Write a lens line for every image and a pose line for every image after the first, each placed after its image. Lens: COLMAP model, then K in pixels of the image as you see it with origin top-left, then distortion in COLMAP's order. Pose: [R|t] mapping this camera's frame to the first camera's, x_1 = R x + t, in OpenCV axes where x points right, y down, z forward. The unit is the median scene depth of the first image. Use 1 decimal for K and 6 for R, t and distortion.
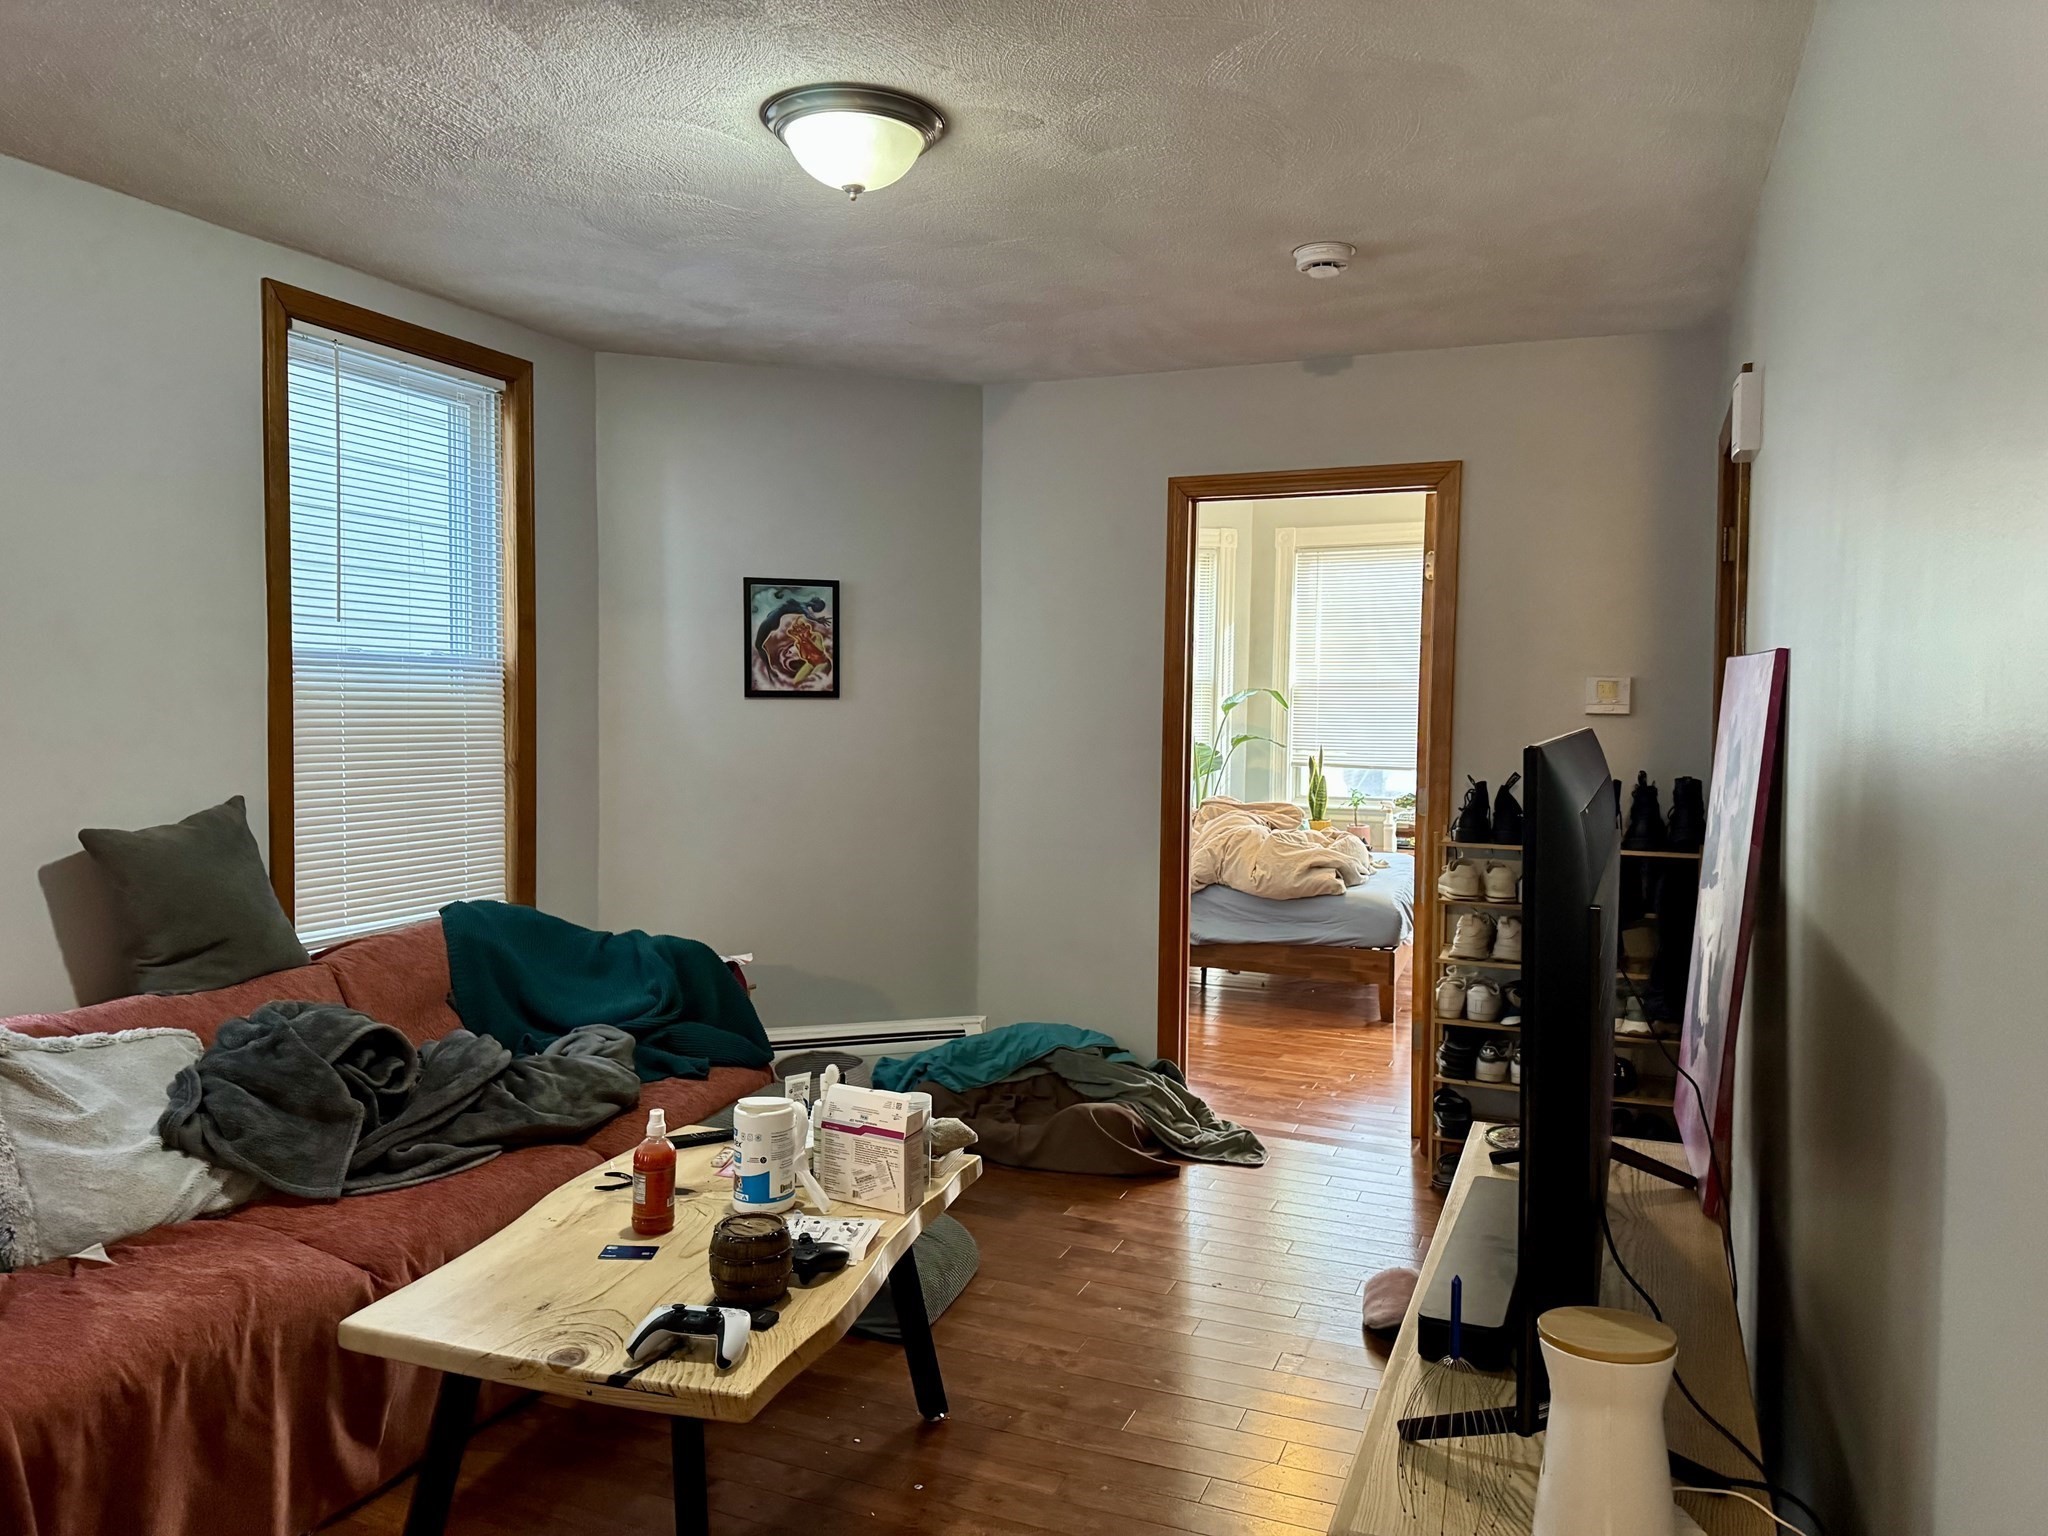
lens RADIAL K [[1454.2, 0, 1019.3], [0, 1454.2, 761.9], [0, 0, 1]] dist [0.051244, -0.064493]
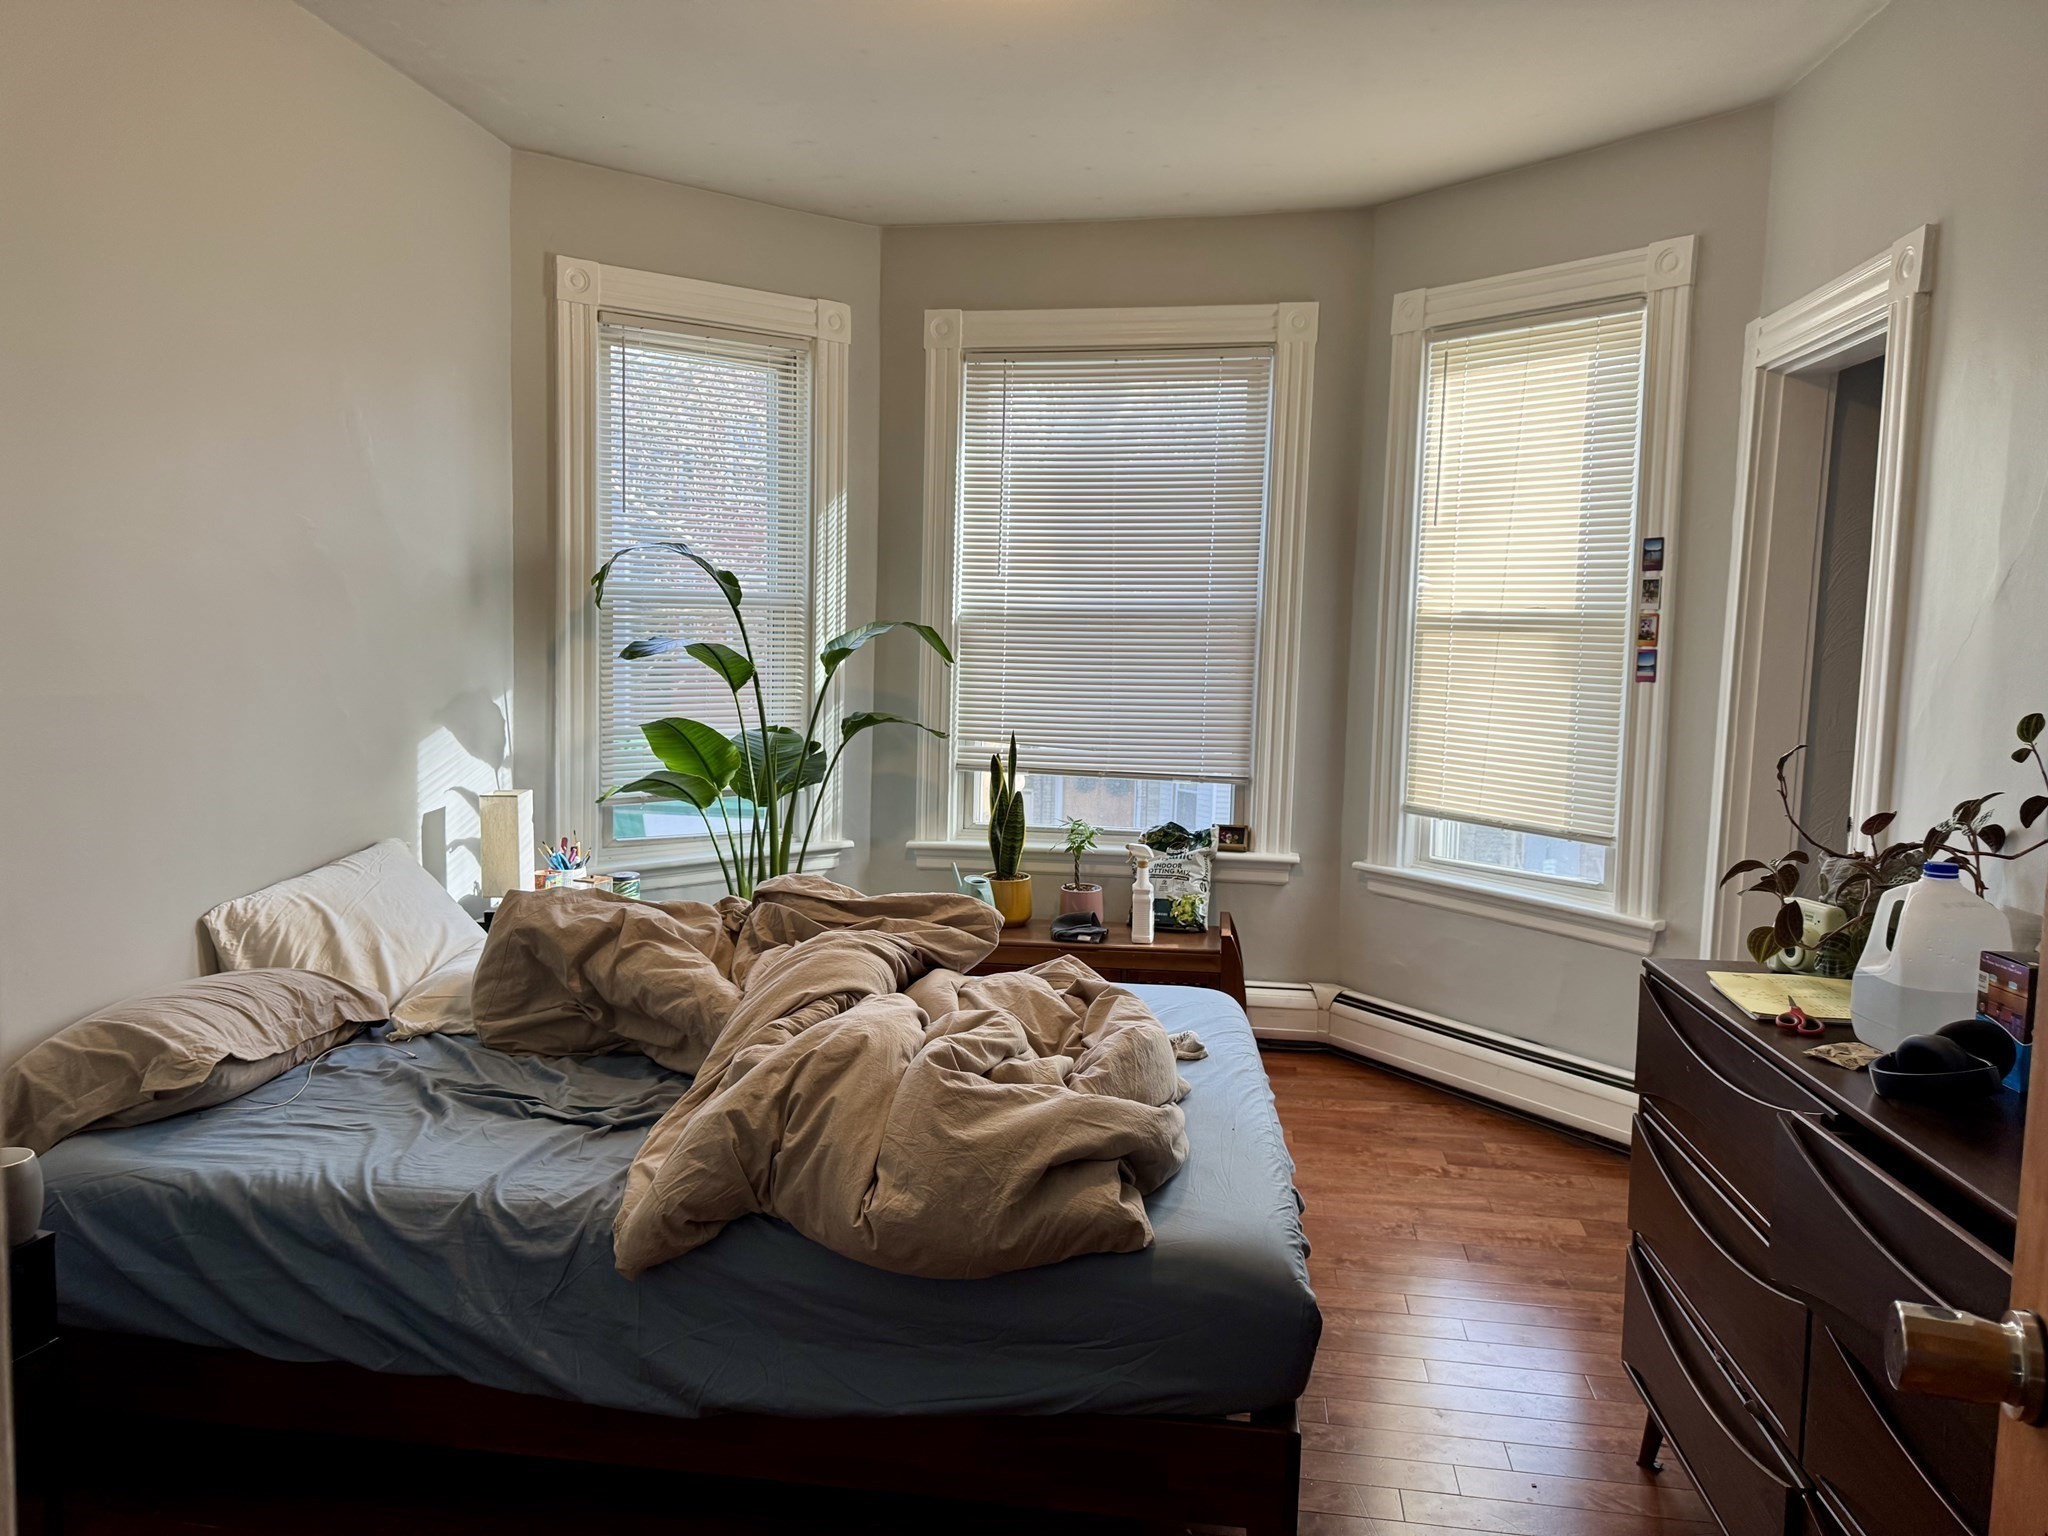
lens RADIAL K [[1435.3, 0, 996.1], [0, 1435.3, 788.7], [0, 0, 1]] dist [0.168133, -0.281353]
pose [[0.974227, -0.011857, 0.225258, 0.084378], [-0.001010, 0.998378, 0.056919, -0.020586], [-0.225567, -0.055680, 0.972635, 0.497830]]
